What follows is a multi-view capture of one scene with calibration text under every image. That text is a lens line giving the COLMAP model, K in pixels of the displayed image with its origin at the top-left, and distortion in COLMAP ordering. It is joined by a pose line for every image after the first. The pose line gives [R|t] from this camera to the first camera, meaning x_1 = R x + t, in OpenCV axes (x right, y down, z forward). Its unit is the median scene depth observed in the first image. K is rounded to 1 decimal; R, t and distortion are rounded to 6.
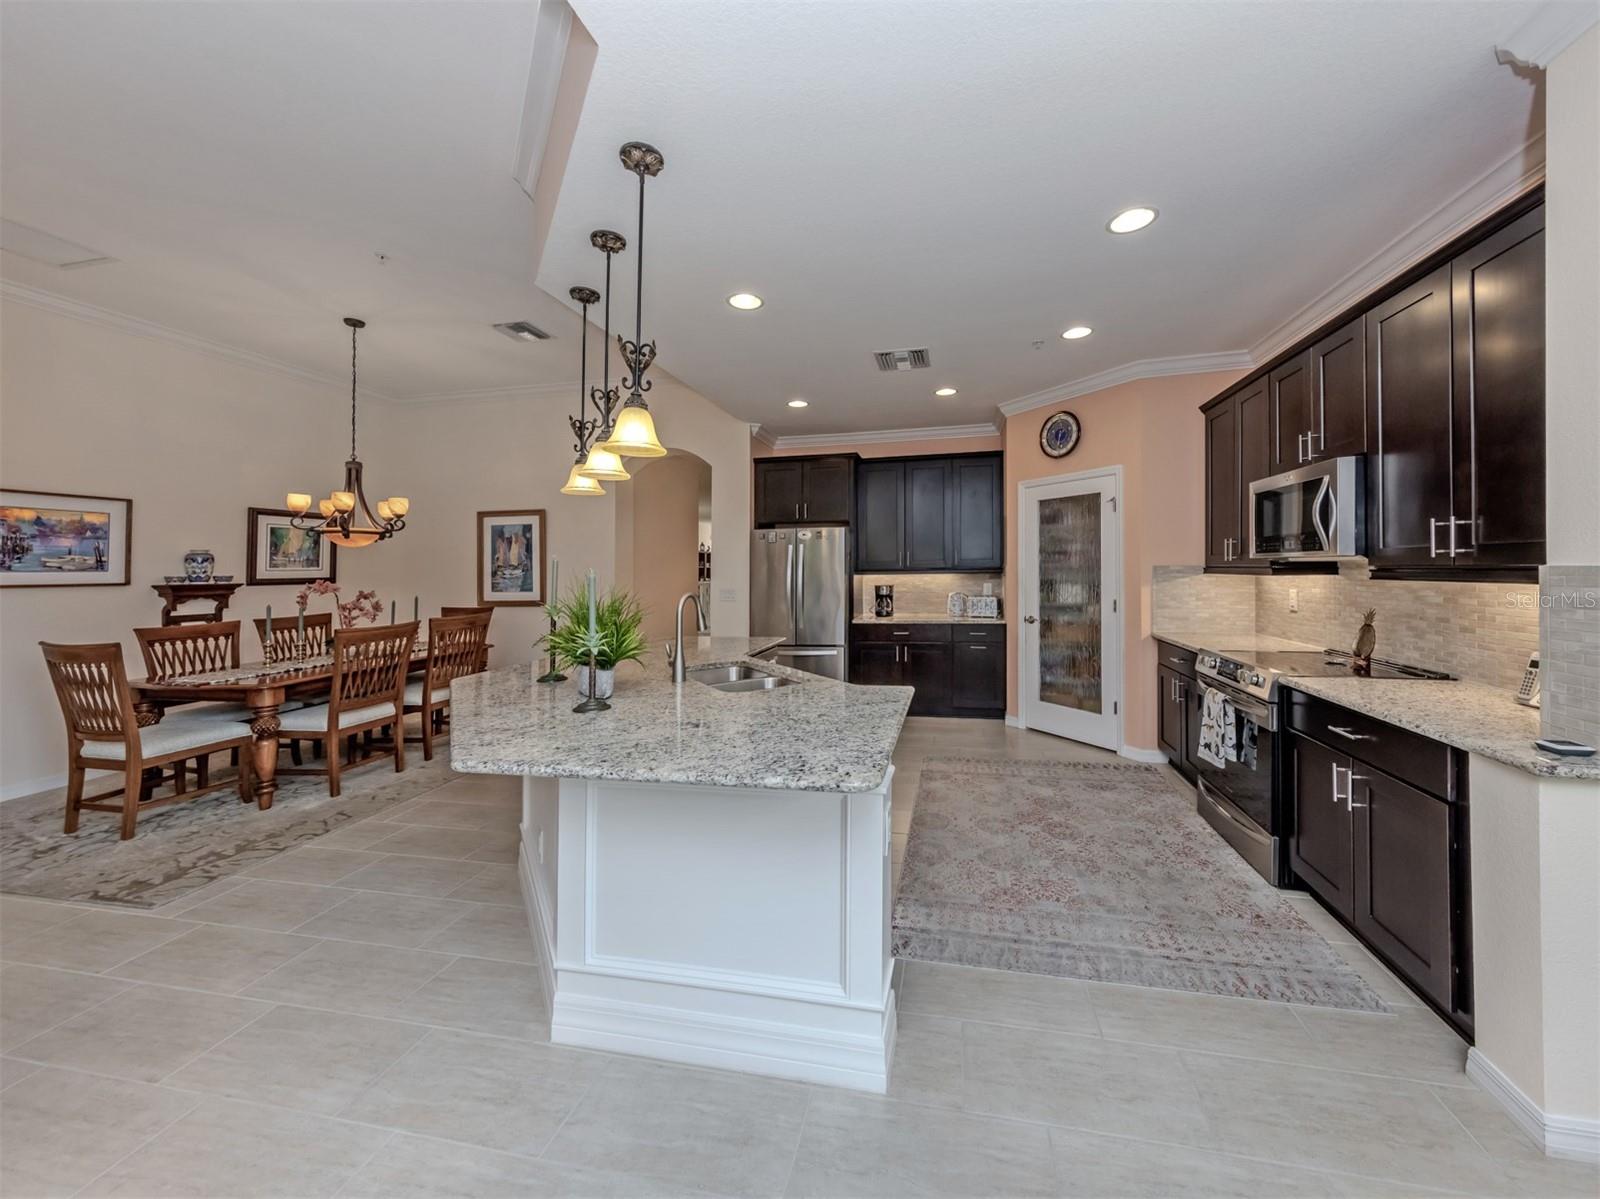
lens RADIAL K [[579.4, 0, 845.8], [0, 579.4, 553.3], [0, 0, 1]] dist [0.005732, 0.000142]
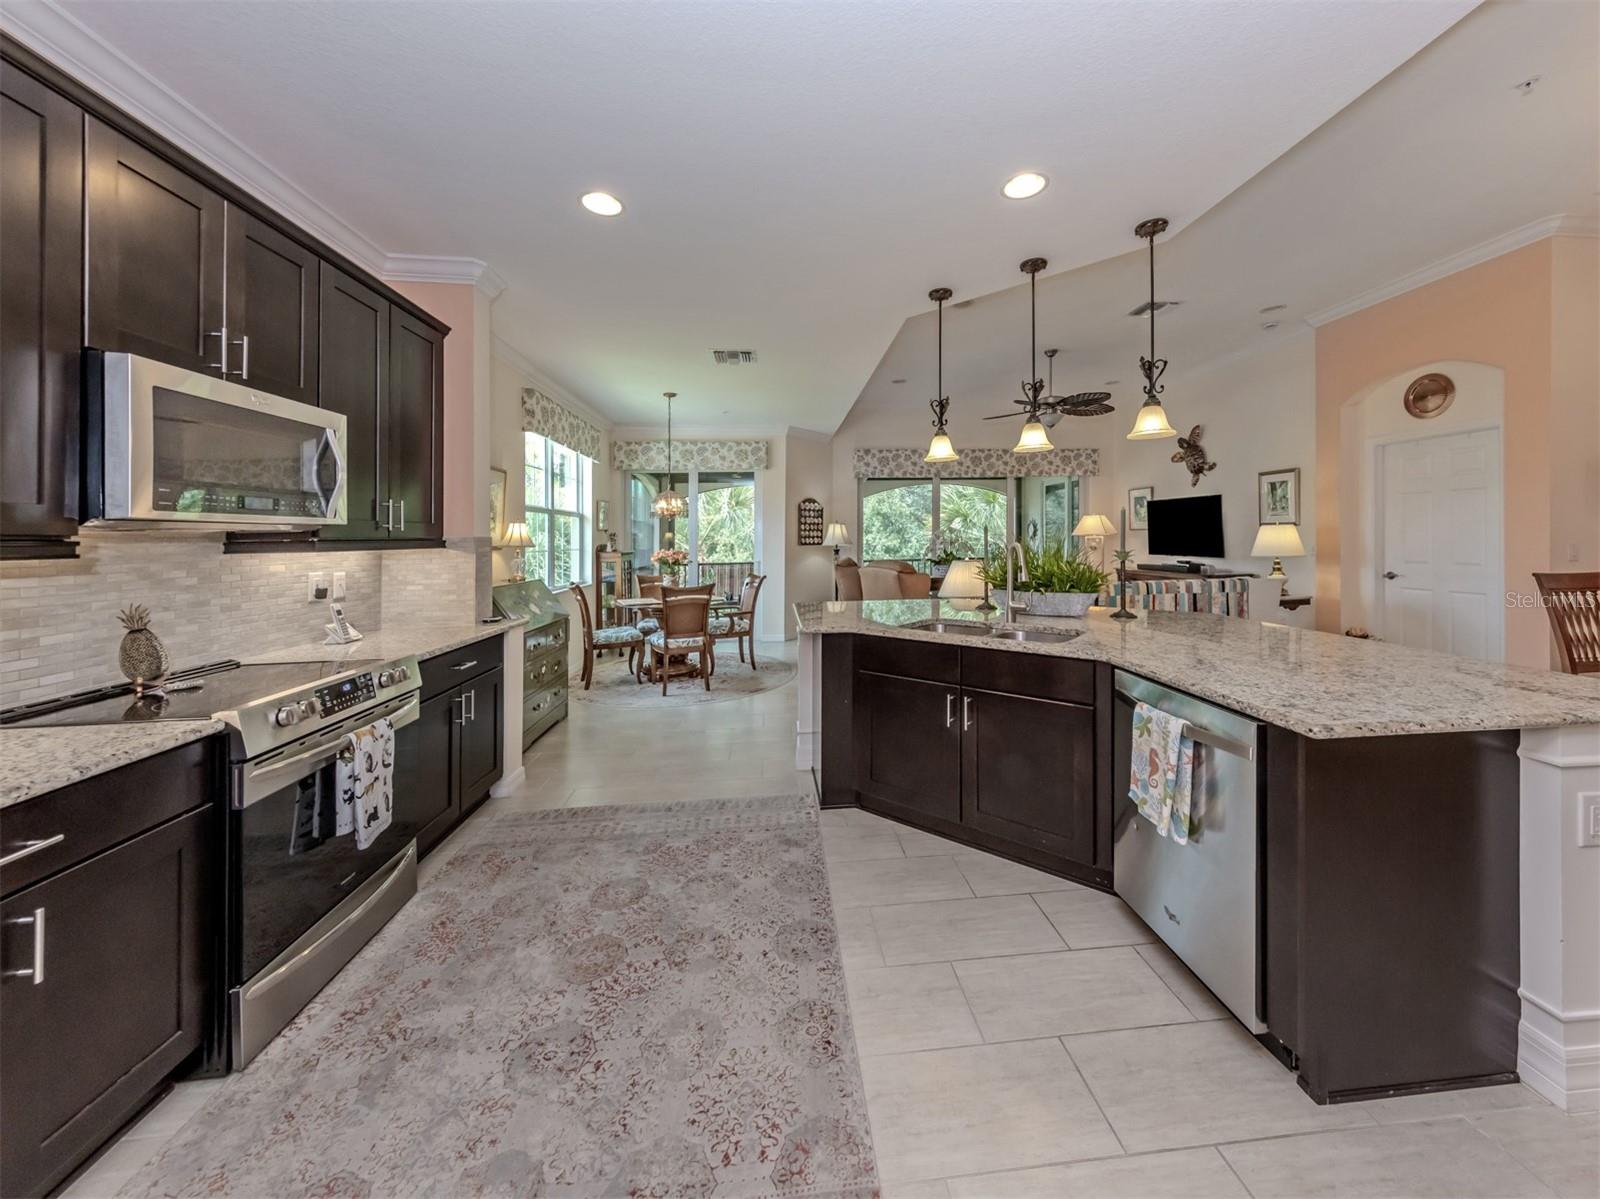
lens RADIAL K [[579.4, 0, 822.4], [0, 579.4, 554.8], [0, 0, 1]] dist [0.005732, 0.000142]
pose [[-0.958607, 0.041416, -0.281704, 0.196705], [0.040065, 0.999141, 0.010554, 0.036860], [0.281899, -0.001169, -0.959443, 1.097555]]
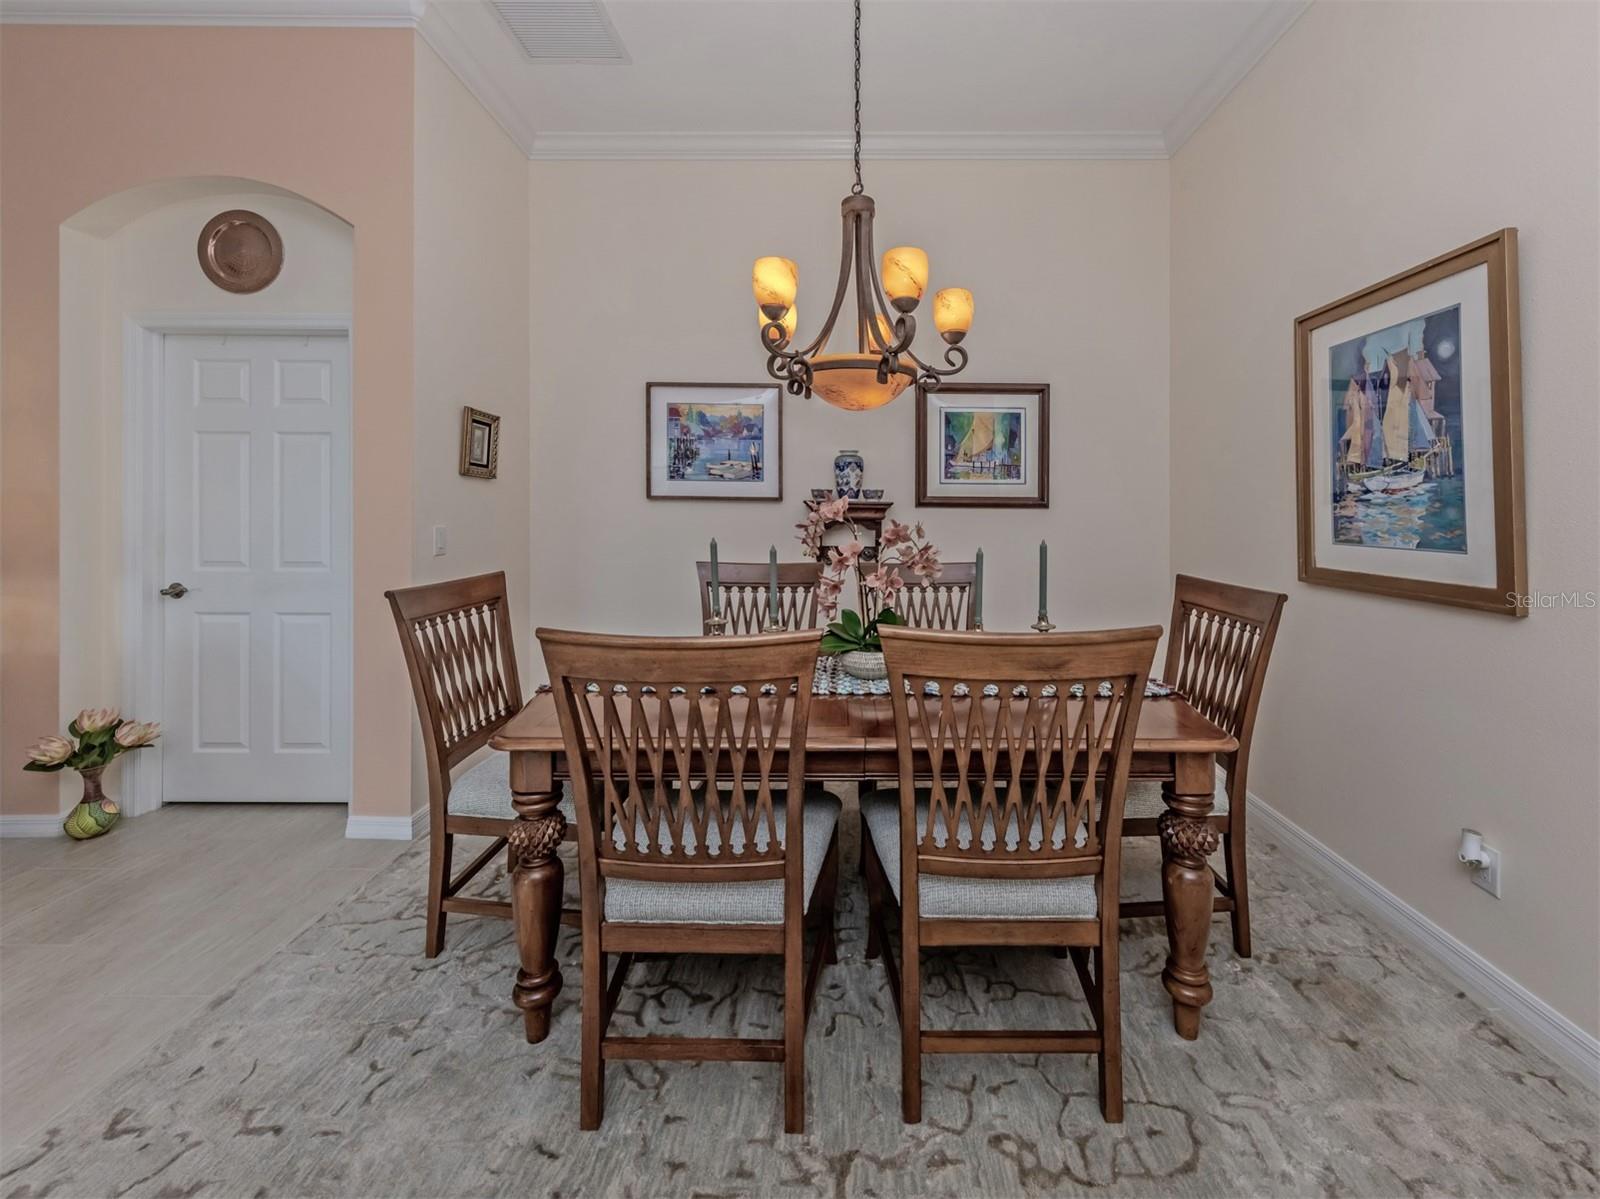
lens RADIAL K [[651.8, 0, 835.7], [0, 651.8, 495.5], [0, 0, 1]] dist [0.005667, 0.000441]
pose [[0.198550, -0.000777, -0.980090, -0.391632], [0.013749, 0.999903, 0.001992, 0.044549], [0.979994, -0.013870, 0.198542, 0.853906]]
